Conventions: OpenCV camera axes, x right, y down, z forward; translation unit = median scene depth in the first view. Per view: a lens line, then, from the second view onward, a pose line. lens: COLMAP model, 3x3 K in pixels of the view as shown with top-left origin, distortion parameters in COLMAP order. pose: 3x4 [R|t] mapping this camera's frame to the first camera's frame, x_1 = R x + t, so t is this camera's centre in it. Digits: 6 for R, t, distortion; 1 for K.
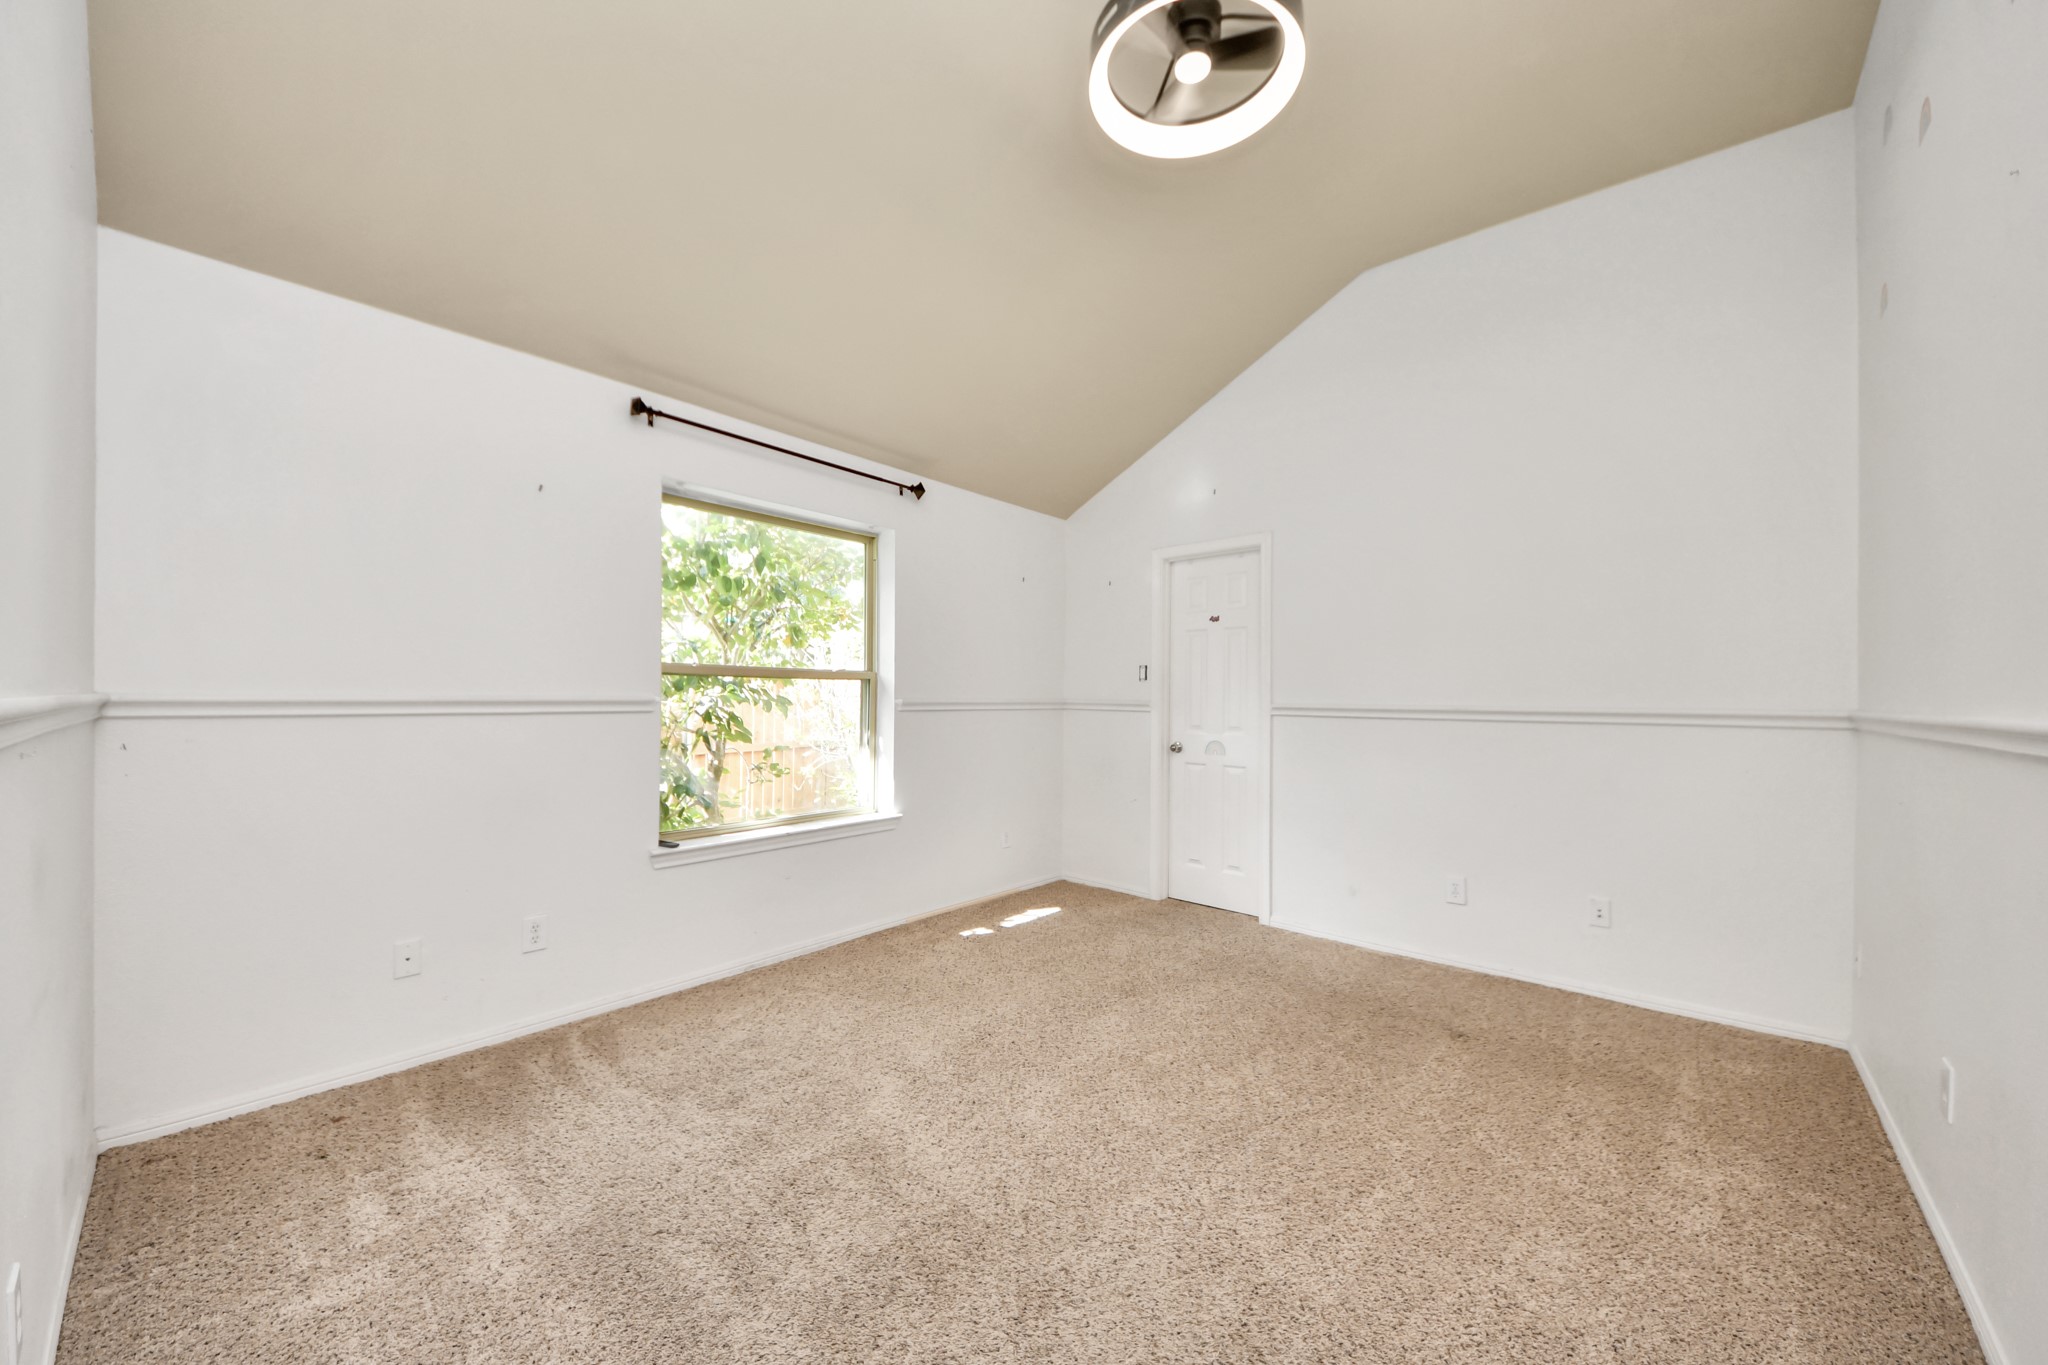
lens RADIAL K [[741.9, 0, 1035.2], [0, 741.9, 696.2], [0, 0, 1]] dist [0.001696, -0.008511]
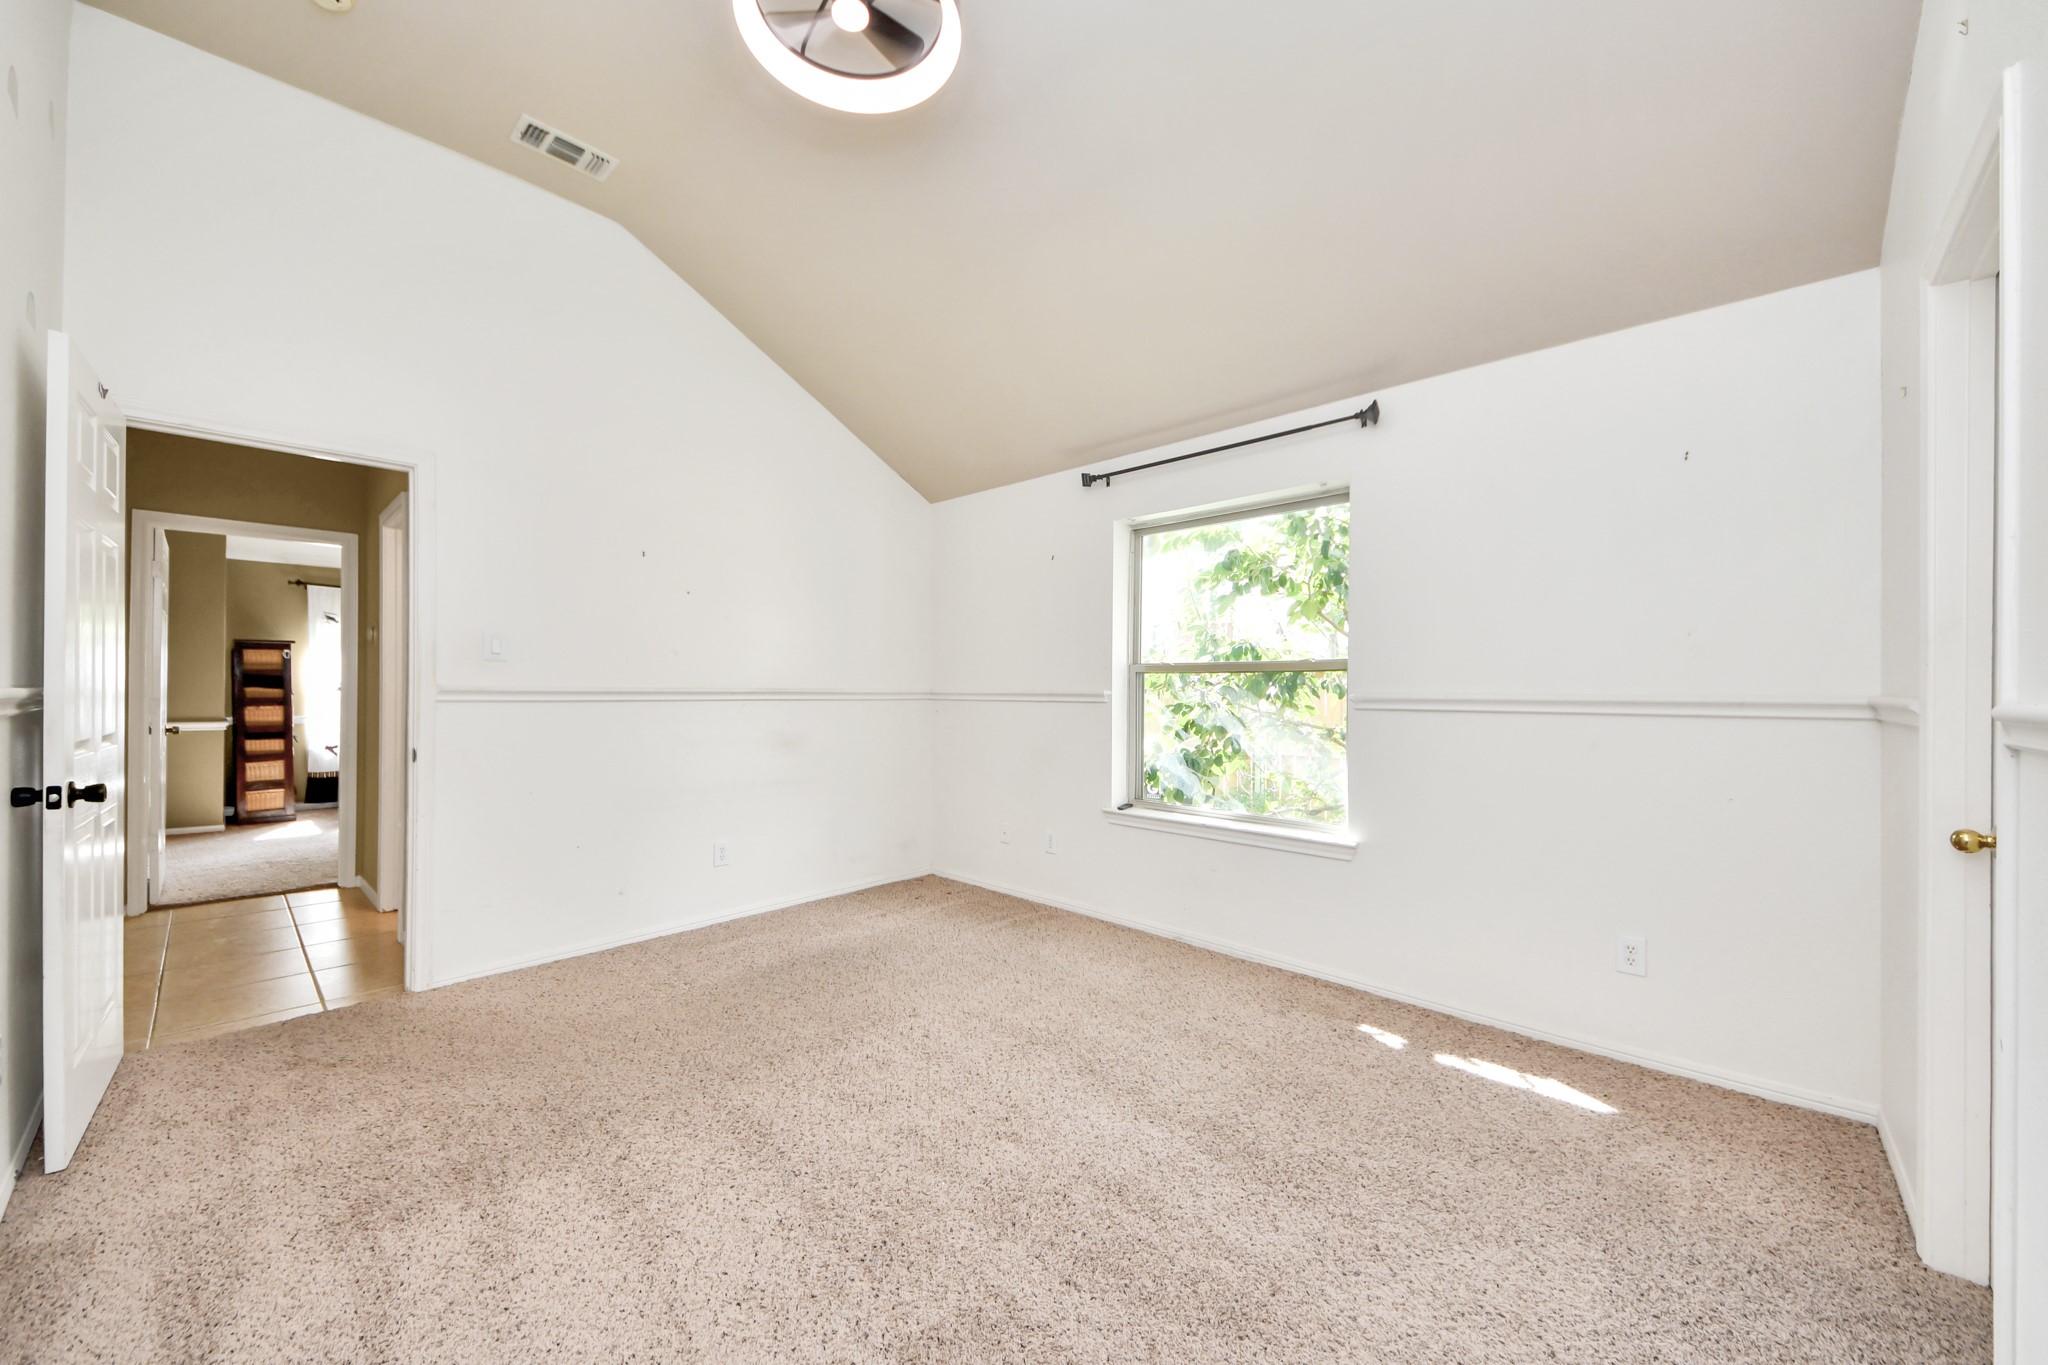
lens RADIAL K [[741.9, 0, 1035.2], [0, 741.9, 696.2], [0, 0, 1]] dist [0.001696, -0.008511]
pose [[-0.052413, -0.000371, -0.998625, 0.641833], [-0.000977, 0.999999, -0.000320, 0.007156], [0.998625, 0.000959, -0.052413, 0.749693]]
